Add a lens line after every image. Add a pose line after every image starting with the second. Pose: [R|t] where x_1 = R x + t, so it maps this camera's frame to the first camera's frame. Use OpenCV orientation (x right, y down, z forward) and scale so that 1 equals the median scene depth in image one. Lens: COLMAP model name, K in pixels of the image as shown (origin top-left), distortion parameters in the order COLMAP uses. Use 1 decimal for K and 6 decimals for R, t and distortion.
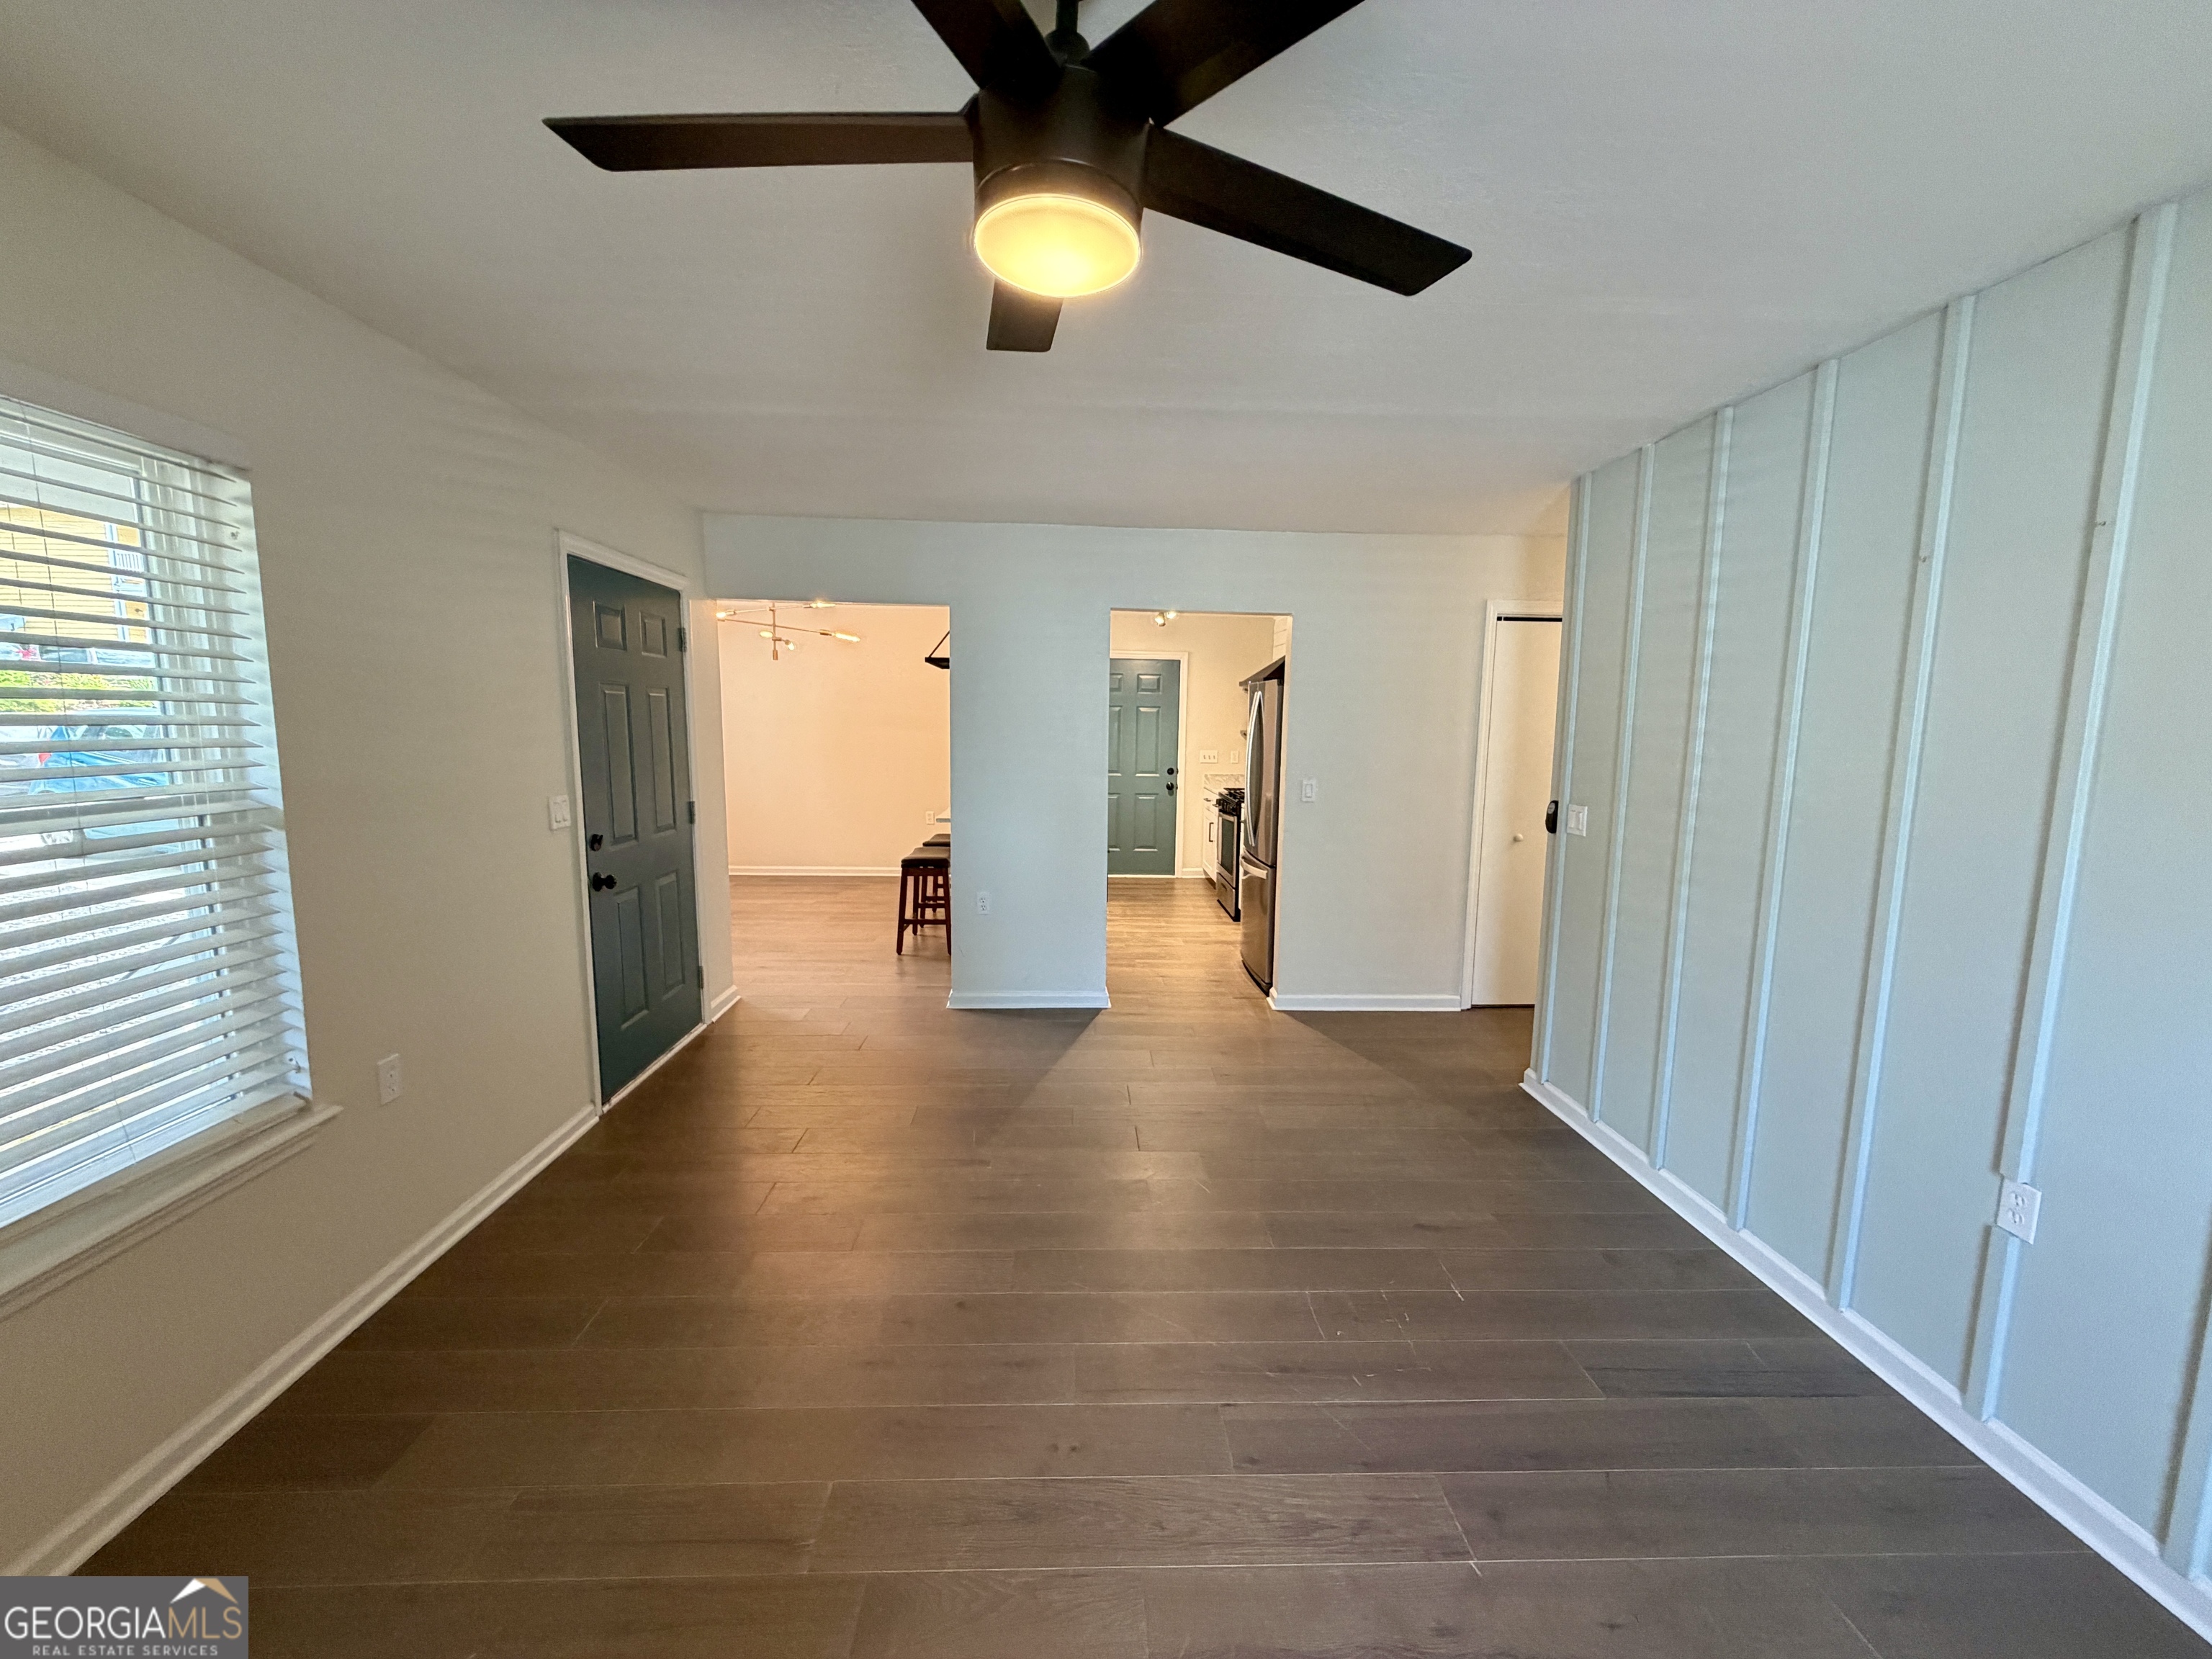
lens RADIAL K [[879.5, 0, 1103.4], [0, 879.5, 827.4], [0, 0, 1]] dist [0.000172, 0.000045]
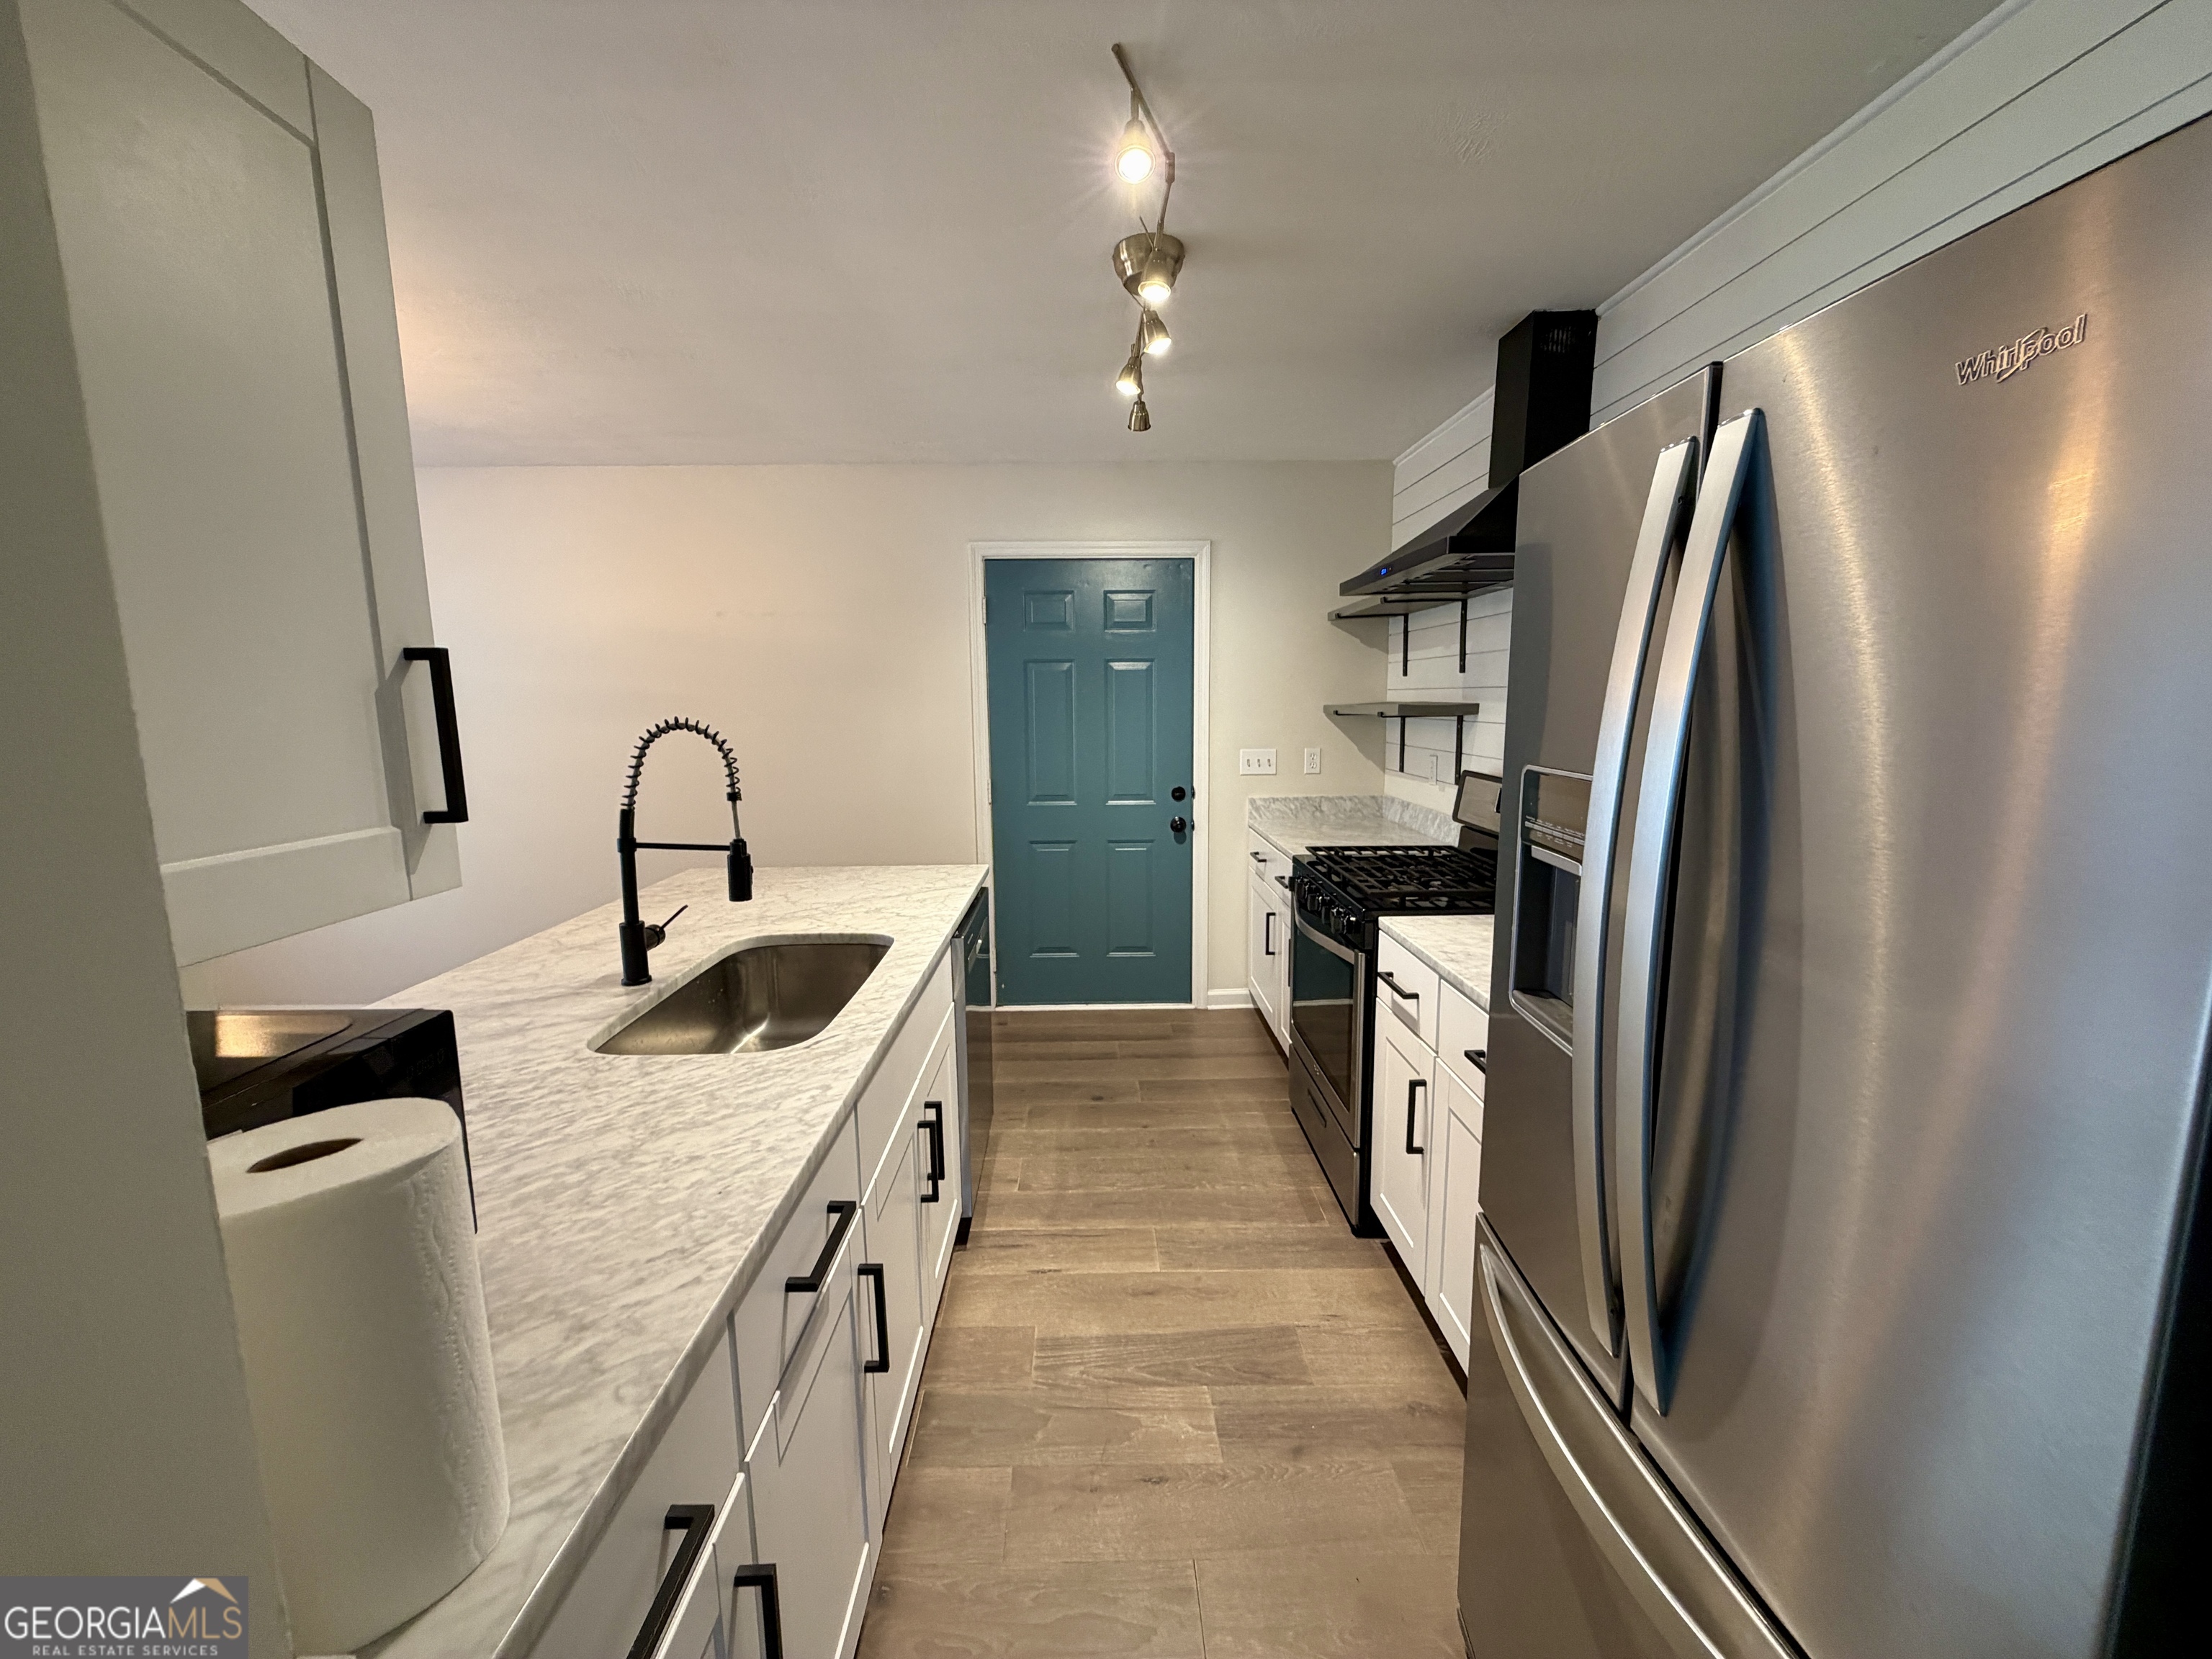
lens RADIAL K [[879.5, 0, 1103.4], [0, 879.5, 827.4], [0, 0, 1]] dist [0.000172, 0.000045]
pose [[0.999441, -0.022159, -0.025024, 0.047233], [0.022840, 0.999366, 0.027301, -0.059503], [0.024403, -0.027857, 0.999314, 0.521893]]
